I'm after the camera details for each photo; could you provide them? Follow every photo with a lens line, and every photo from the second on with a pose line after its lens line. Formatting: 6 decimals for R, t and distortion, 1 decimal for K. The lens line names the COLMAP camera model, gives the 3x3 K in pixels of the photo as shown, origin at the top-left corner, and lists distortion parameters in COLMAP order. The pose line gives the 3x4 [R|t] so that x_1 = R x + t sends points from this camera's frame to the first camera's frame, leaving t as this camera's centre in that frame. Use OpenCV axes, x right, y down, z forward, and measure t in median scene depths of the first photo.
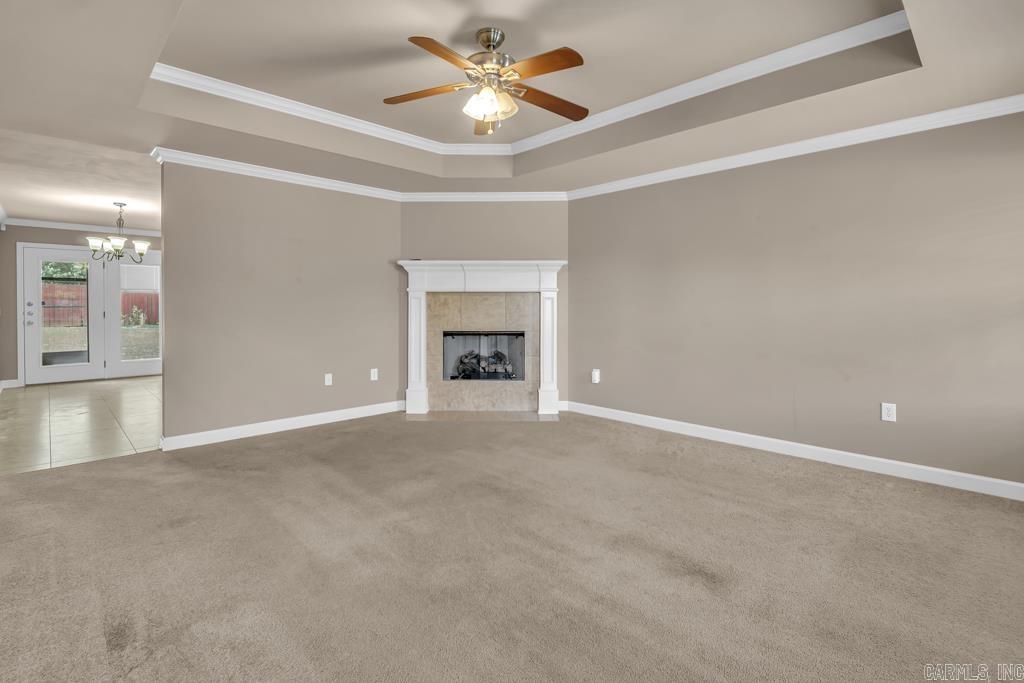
lens RADIAL K [[478.2, 0, 514.7], [0, 478.2, 308.3], [0, 0, 1]] dist [0.001260, -0.001511]
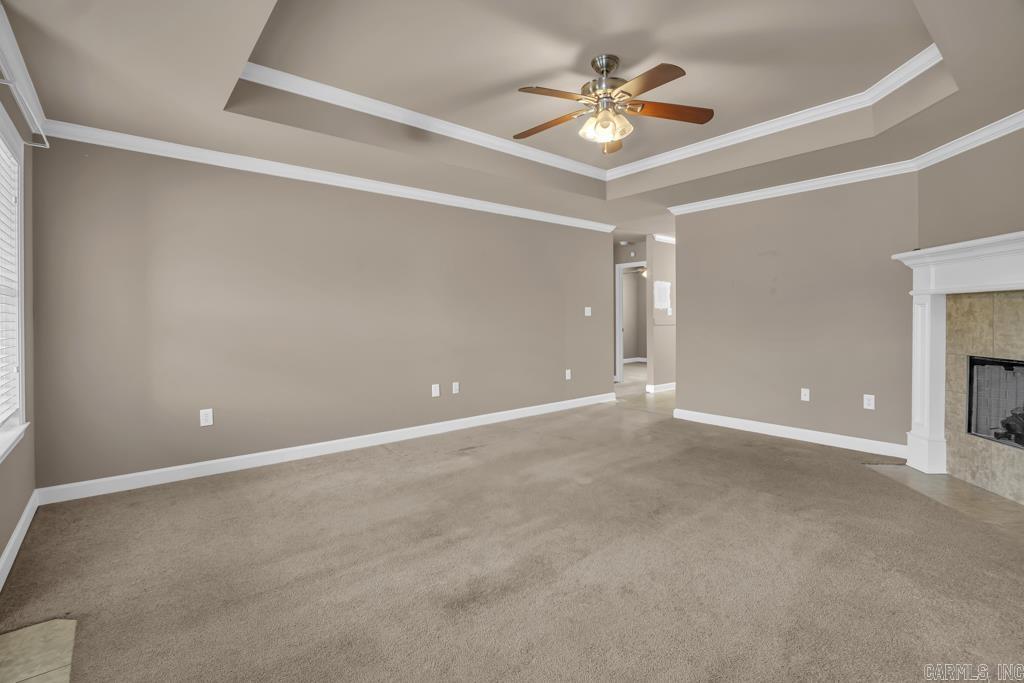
lens RADIAL K [[475.9, 0, 518.8], [0, 475.9, 322.6], [0, 0, 1]] dist [-0.001030, -0.001137]
pose [[-0.077830, 0.012834, -0.996884, 0.557959], [-0.000292, 0.999917, 0.012896, -0.003921], [0.996967, 0.001295, -0.077820, 0.495029]]
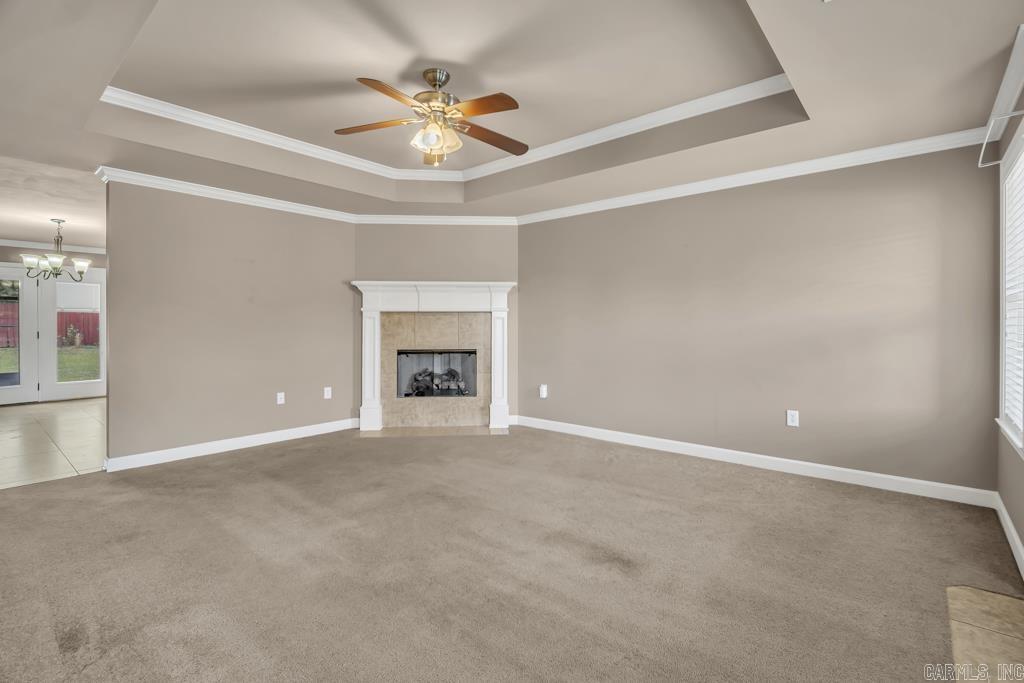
lens RADIAL K [[475.9, 0, 518.8], [0, 475.9, 322.6], [0, 0, 1]] dist [-0.001030, -0.001137]
pose [[0.996077, -0.001071, 0.088487, 0.022115], [0.001897, 0.999955, -0.009256, -0.000803], [-0.088473, 0.009388, 0.996034, -0.047163]]
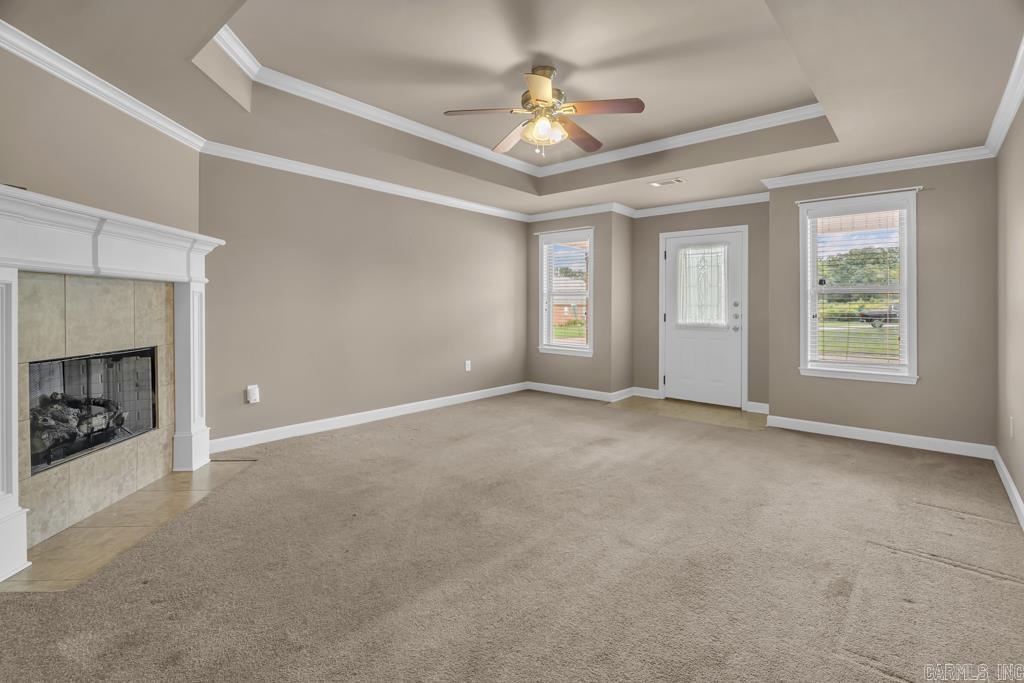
lens RADIAL K [[478.2, 0, 514.7], [0, 478.2, 308.3], [0, 0, 1]] dist [0.001260, -0.001511]
pose [[-0.080147, -0.005161, 0.996770, -0.657951], [0.001552, 0.999985, 0.005303, -0.002362], [-0.996782, 0.001972, -0.080138, 0.645652]]
